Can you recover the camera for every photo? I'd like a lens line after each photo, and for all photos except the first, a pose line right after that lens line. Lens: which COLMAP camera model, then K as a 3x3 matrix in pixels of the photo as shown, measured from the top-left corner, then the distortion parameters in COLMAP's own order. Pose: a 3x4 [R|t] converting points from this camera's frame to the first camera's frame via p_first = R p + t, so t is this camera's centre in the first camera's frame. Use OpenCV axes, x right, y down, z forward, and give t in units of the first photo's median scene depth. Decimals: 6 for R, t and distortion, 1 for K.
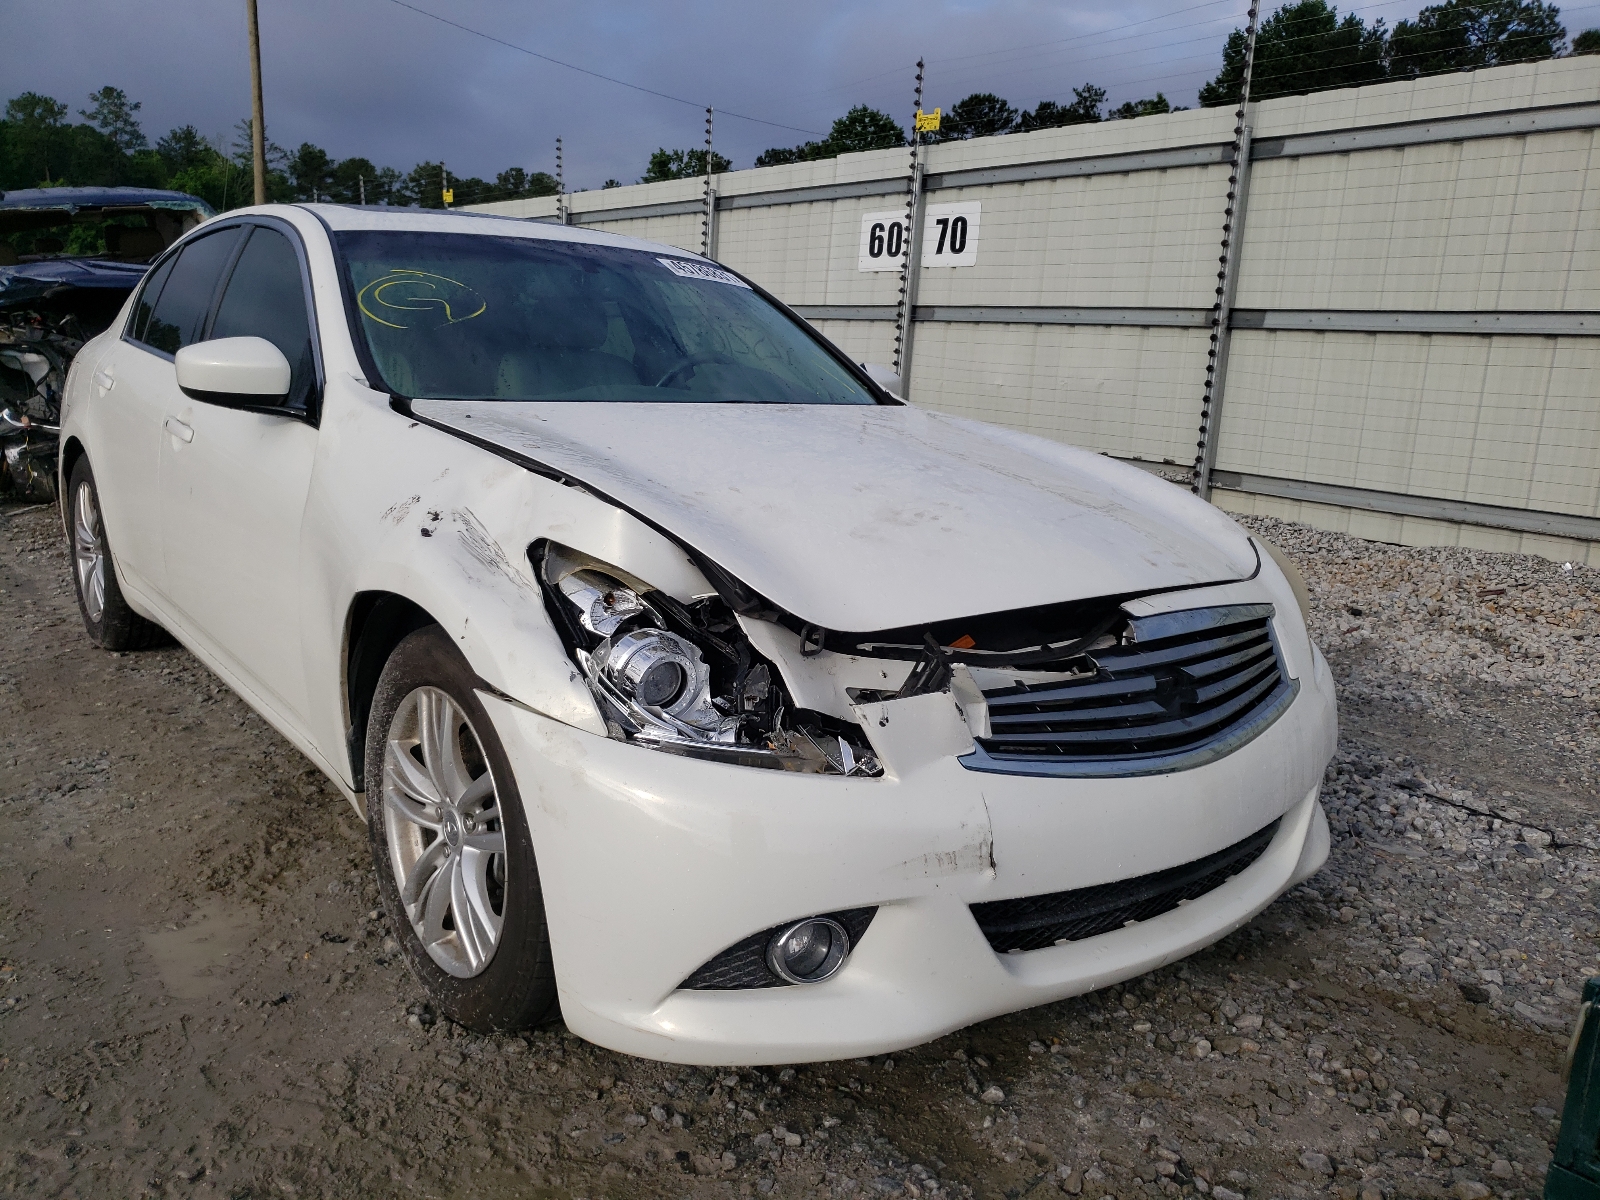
lens RADIAL K [[1269.0, 0, 798.8], [0, 1269.0, 518.4], [0, 0, 1]] dist [-0.054382, 0.126250]
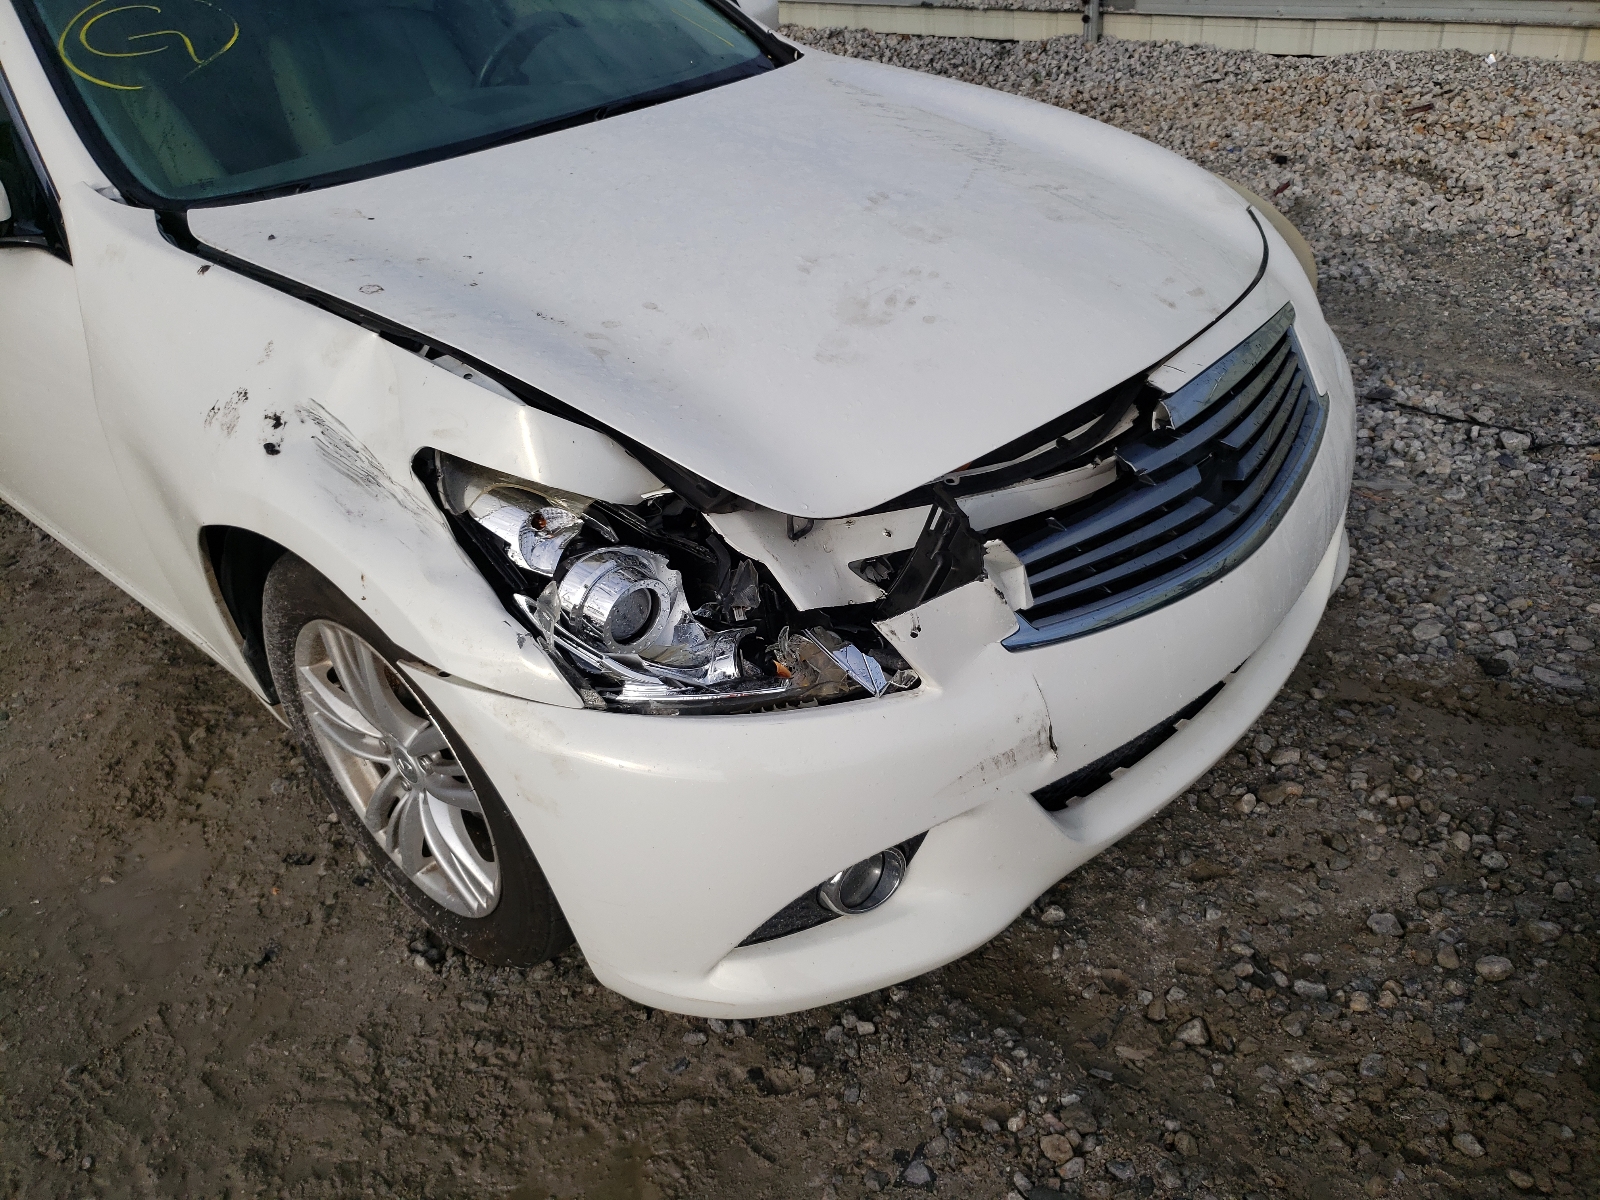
lens RADIAL K [[1269.0, 0, 798.8], [0, 1269.0, 518.4], [0, 0, 1]] dist [-0.054382, 0.126250]
pose [[0.980007, -0.186318, 0.069799, -0.043757], [0.147955, 0.916998, 0.370438, -0.193468], [-0.133025, -0.352704, 0.926231, 0.241140]]
